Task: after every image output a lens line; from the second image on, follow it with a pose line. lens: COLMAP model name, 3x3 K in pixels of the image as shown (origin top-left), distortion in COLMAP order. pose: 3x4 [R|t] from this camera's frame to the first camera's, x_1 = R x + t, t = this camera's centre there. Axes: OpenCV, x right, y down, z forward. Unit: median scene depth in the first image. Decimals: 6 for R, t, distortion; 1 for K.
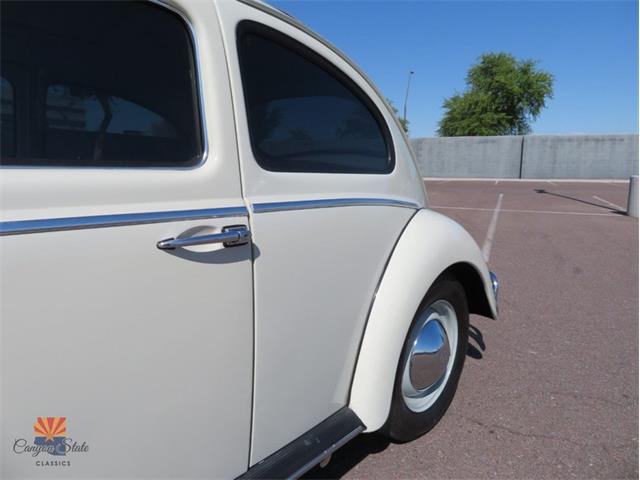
lens RADIAL K [[454.5, 0, 319.3], [0, 454.5, 236.2], [0, 0, 1]] dist [-0.002460, -0.001473]
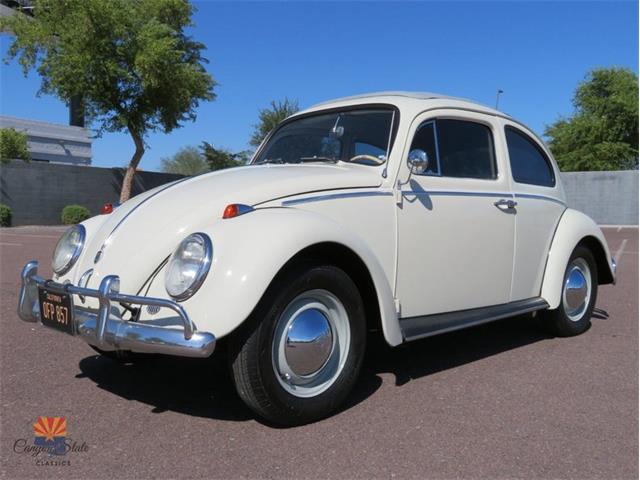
lens RADIAL K [[633.6, 0, 322.3], [0, 633.6, 231.1], [0, 0, 1]] dist [0.005360, 0.001327]
pose [[0.997513, -0.000555, -0.070487, -0.567671], [-0.008333, 0.992028, -0.125739, 0.351083], [0.069994, 0.126014, 0.989556, -1.541000]]
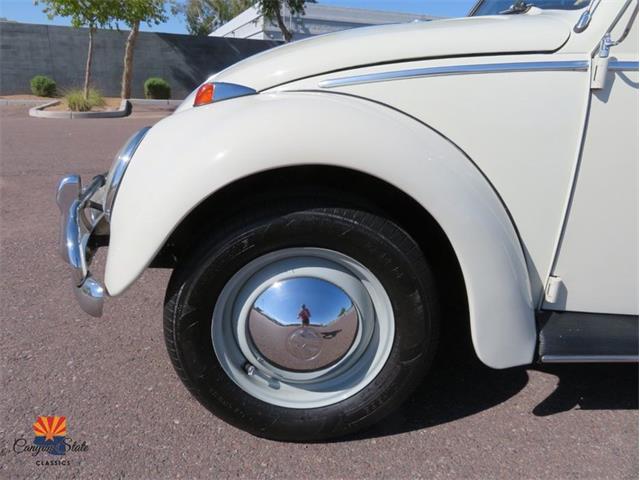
lens RADIAL K [[454.5, 0, 319.3], [0, 454.5, 236.2], [0, 0, 1]] dist [-0.002460, -0.001473]
pose [[0.693022, 0.237127, -0.680802, -0.290152], [-0.135346, 0.970360, 0.200206, 0.171121], [0.708097, -0.046604, 0.704575, -0.496368]]
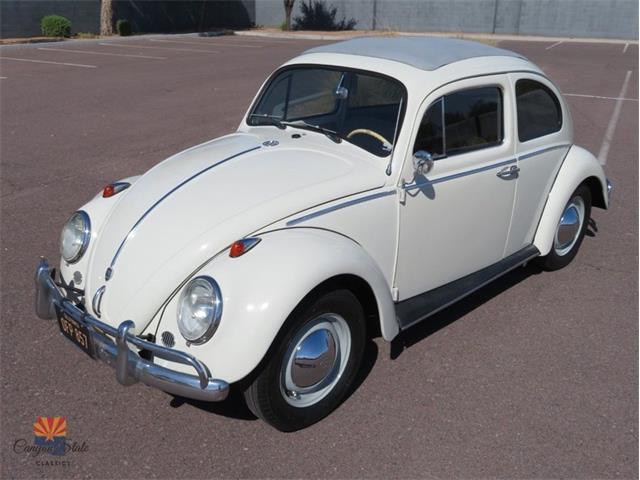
lens RADIAL K [[633.6, 0, 322.3], [0, 633.6, 231.1], [0, 0, 1]] dist [0.005360, 0.001327]
pose [[0.998072, 0.029917, -0.054372, -0.601591], [-0.018888, 0.981006, 0.193053, -0.191582], [0.059115, -0.191654, 0.979681, -1.552495]]
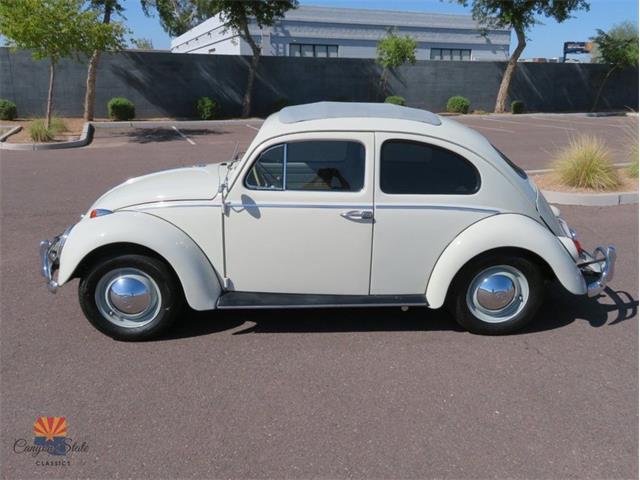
lens RADIAL K [[536.3, 0, 321.8], [0, 536.3, 238.2], [0, 0, 1]] dist [0.015726, 0.013943]
pose [[0.693703, 0.205350, -0.690367, 1.188196], [-0.119521, 0.978027, 0.170815, -0.238706], [0.710275, -0.035981, 0.703004, -0.995040]]
